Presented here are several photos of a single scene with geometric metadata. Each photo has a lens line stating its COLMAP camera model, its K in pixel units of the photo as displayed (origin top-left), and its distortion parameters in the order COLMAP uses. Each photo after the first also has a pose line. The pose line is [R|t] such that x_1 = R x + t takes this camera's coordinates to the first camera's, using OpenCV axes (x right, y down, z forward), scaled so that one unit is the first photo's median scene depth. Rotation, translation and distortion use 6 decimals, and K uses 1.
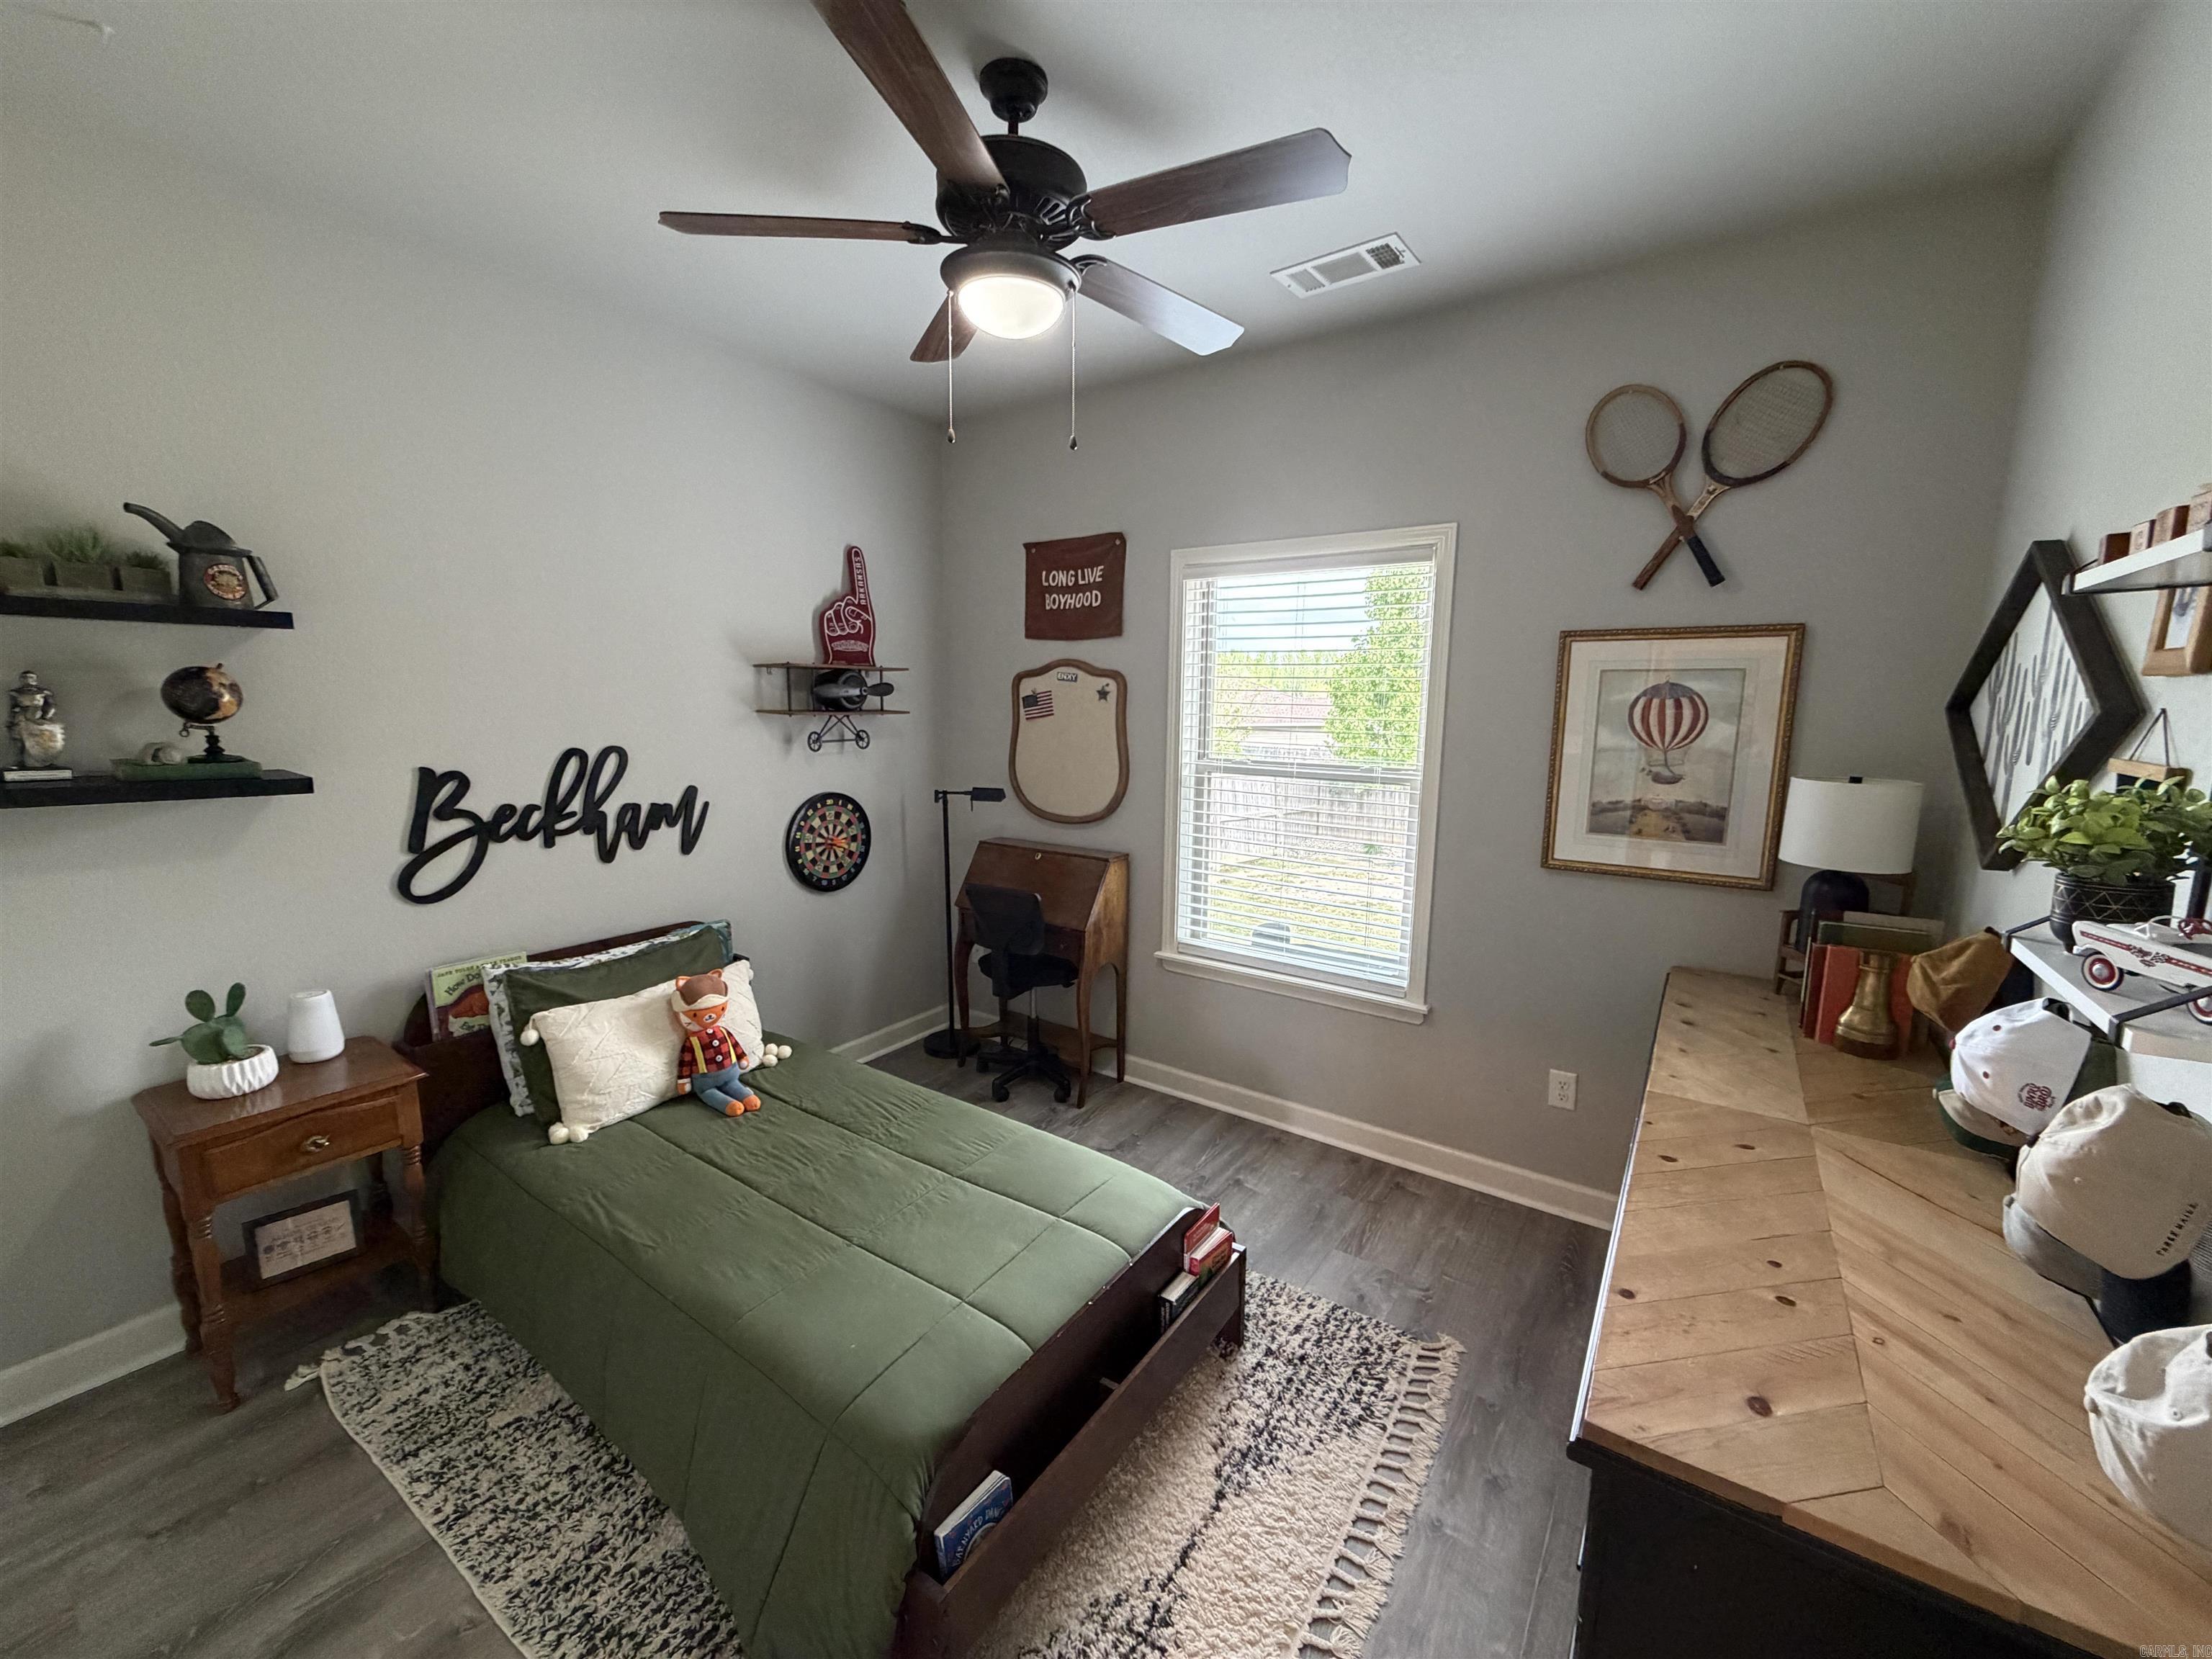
lens RADIAL K [[882.5, 0, 1095.9], [0, 882.5, 832.2], [0, 0, 1]] dist [-0.000749, 0.000417]
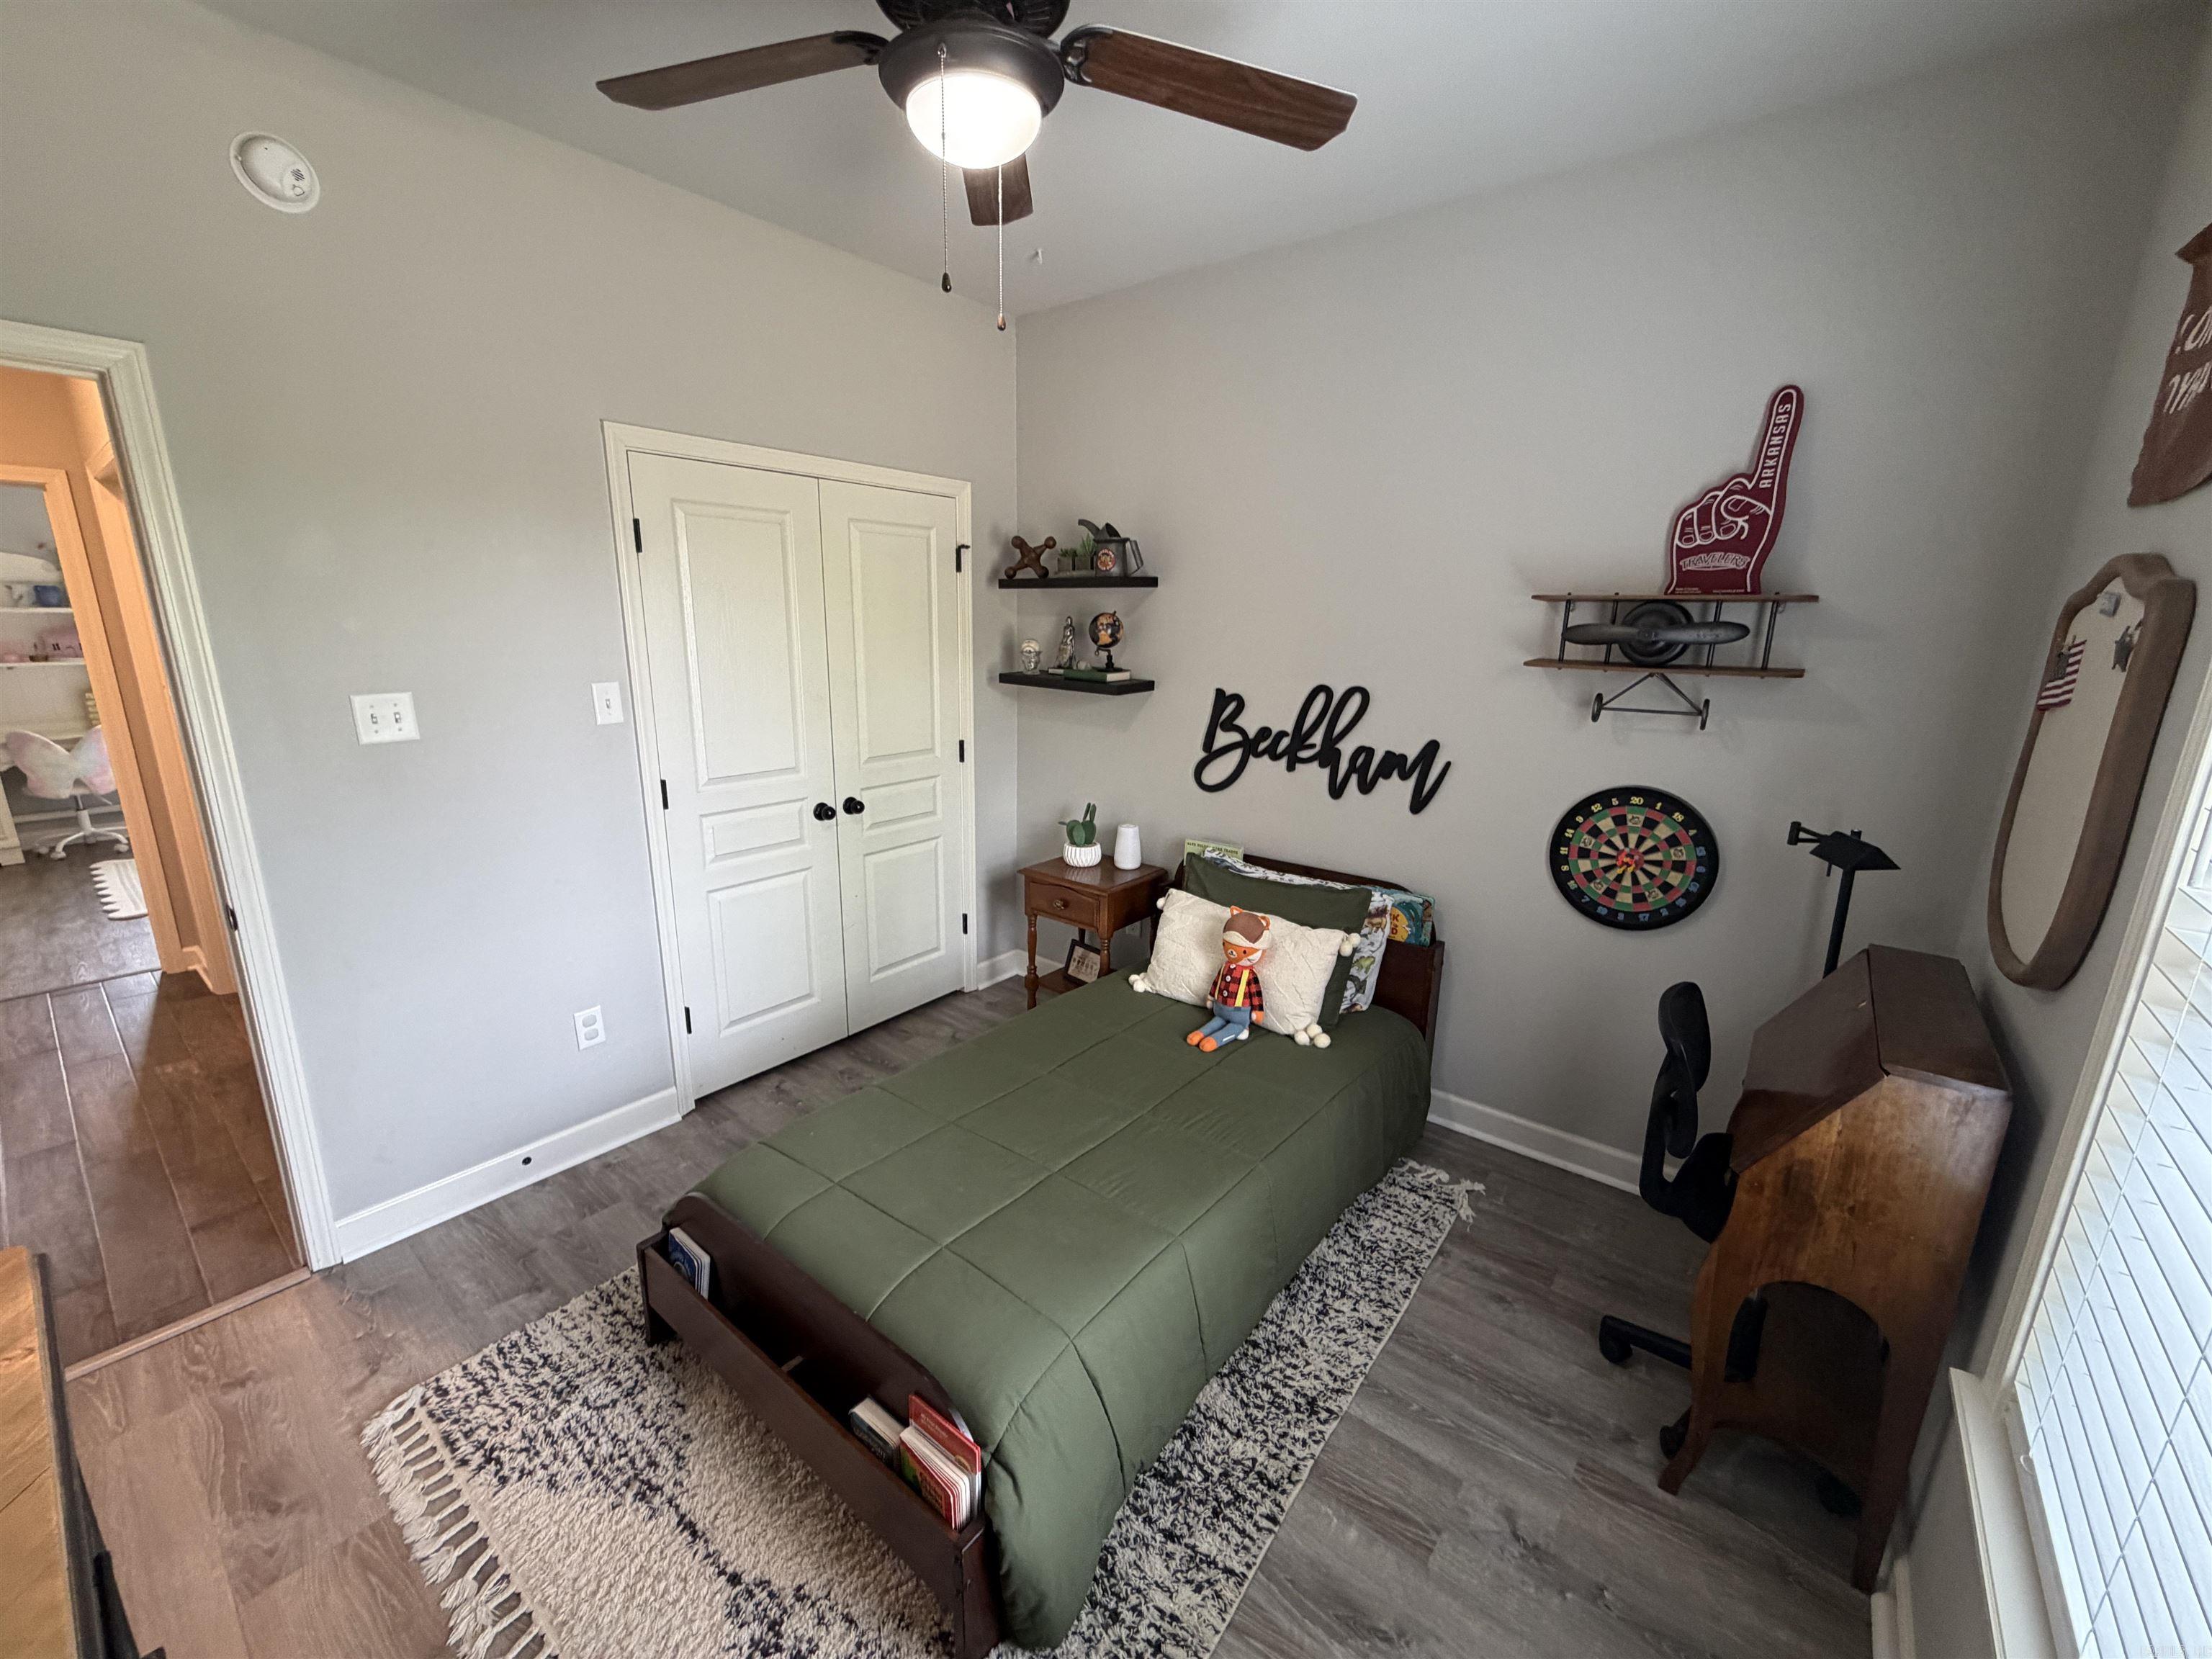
lens RADIAL K [[882.5, 0, 1095.9], [0, 882.5, 832.2], [0, 0, 1]] dist [-0.000749, 0.000417]
pose [[-0.064226, 0.228432, -0.971439, 0.492827], [-0.167530, 0.957166, 0.236152, -0.128750], [0.983773, 0.177912, -0.023206, 0.775474]]
